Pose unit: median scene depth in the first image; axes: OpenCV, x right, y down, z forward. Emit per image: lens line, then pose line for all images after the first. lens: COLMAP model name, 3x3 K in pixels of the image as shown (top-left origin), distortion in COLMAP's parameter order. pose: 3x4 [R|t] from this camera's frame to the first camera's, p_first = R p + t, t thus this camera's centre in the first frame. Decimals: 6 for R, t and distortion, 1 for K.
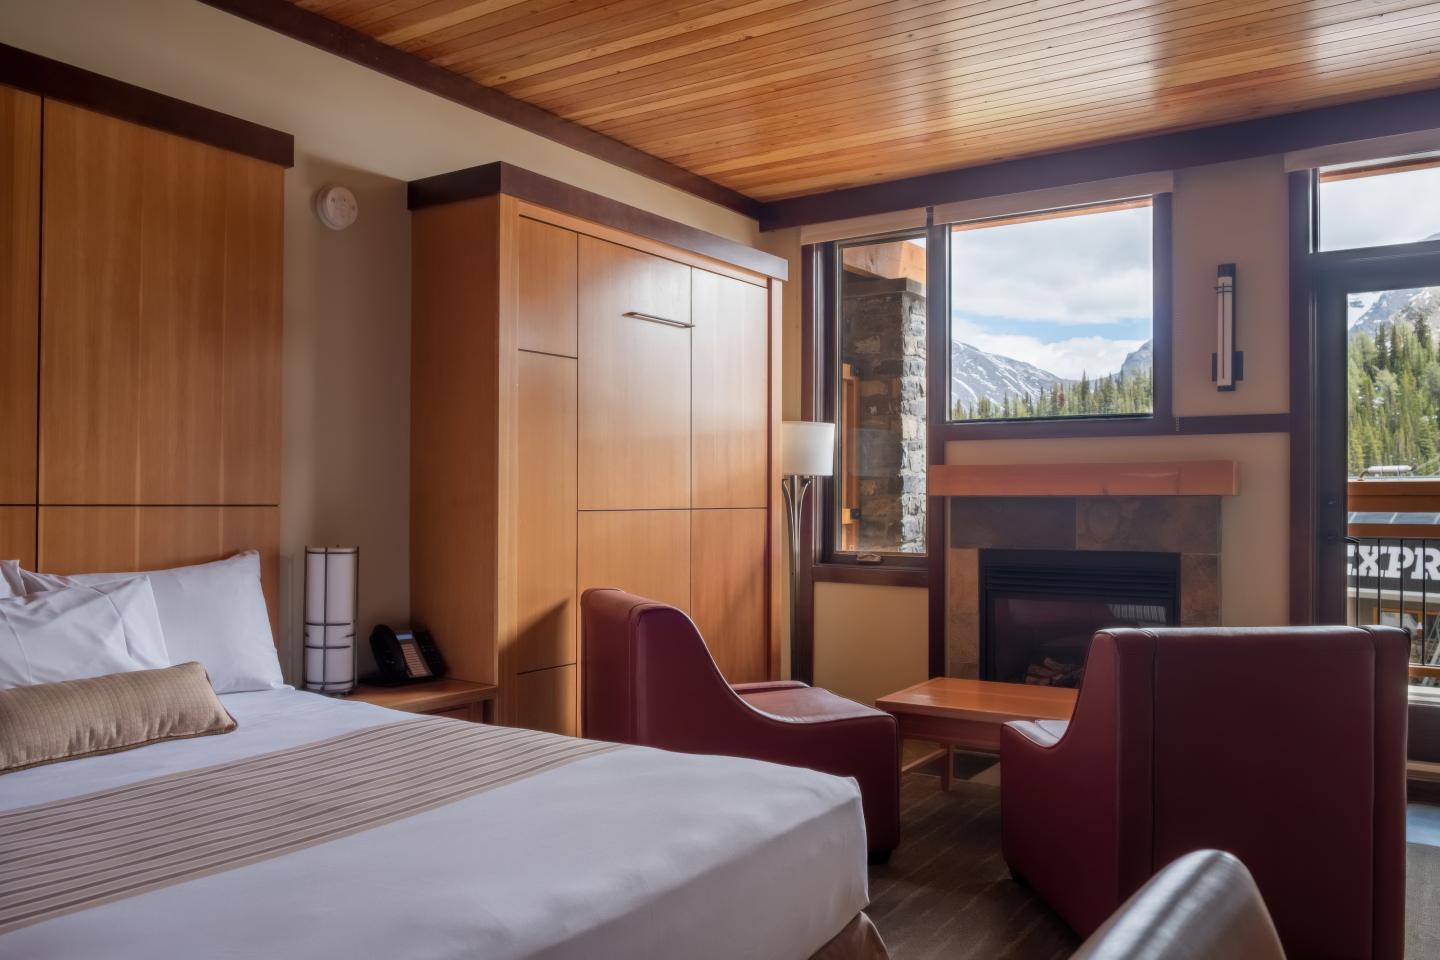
lens RADIAL K [[1098.6, 0, 720.6], [0, 1098.6, 492.9], [0, 0, 1]] dist [-0.043971, 0.028652]
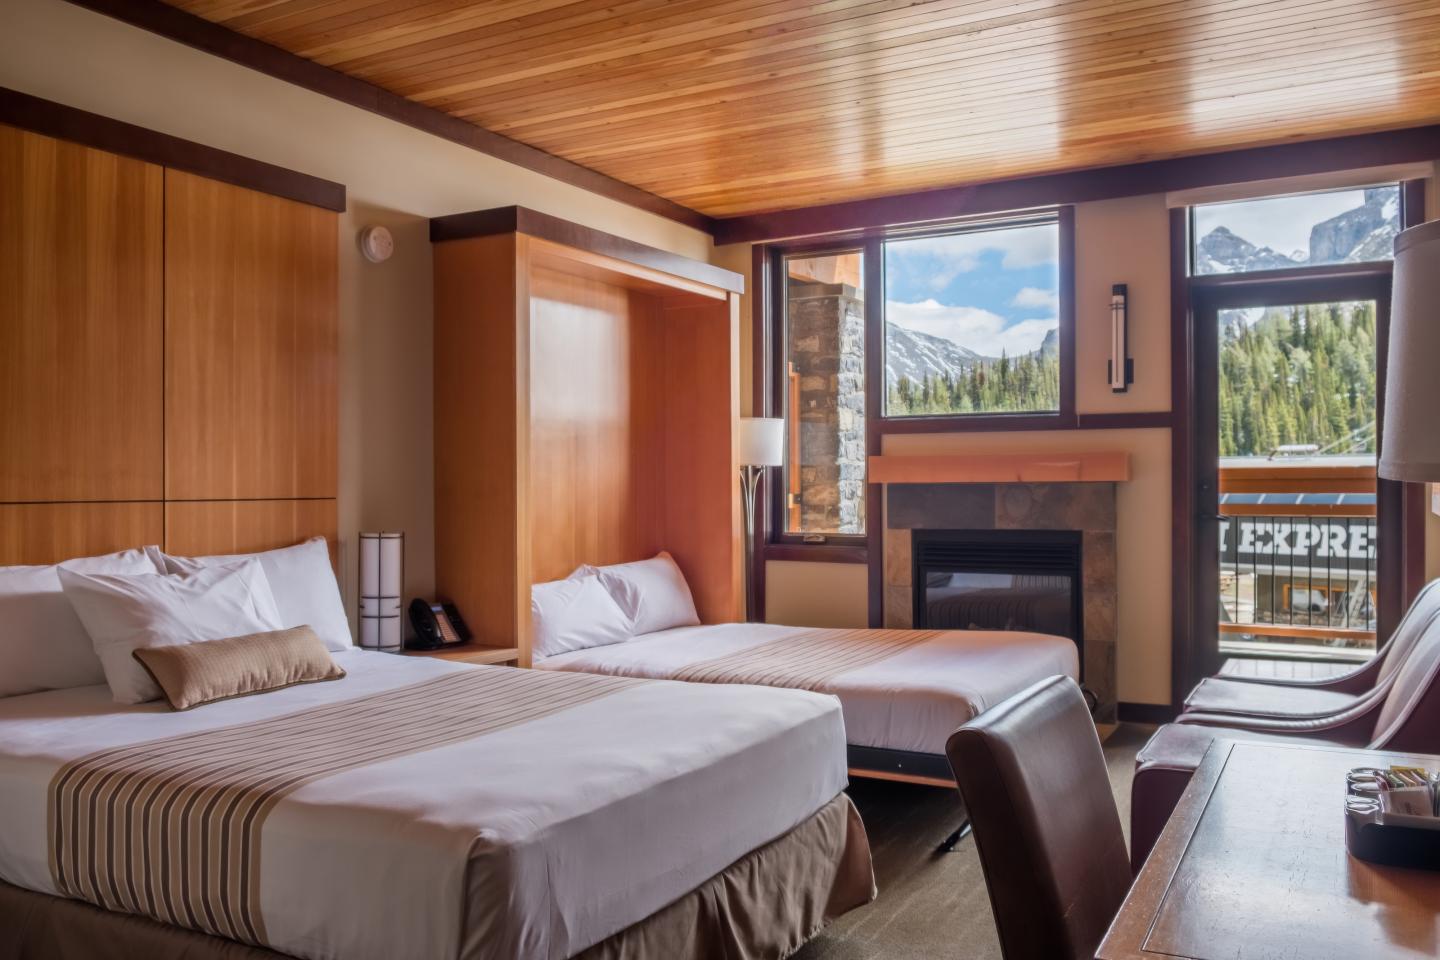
lens RADIAL K [[1136.4, 0, 711.2], [0, 1136.4, 493.8], [0, 0, 1]] dist [-0.042352, 0.012570]
pose [[0.997671, -0.013378, 0.066879, -0.080585], [0.012483, 0.999827, 0.013795, -0.005266], [-0.067052, -0.012928, 0.997666, -0.246558]]
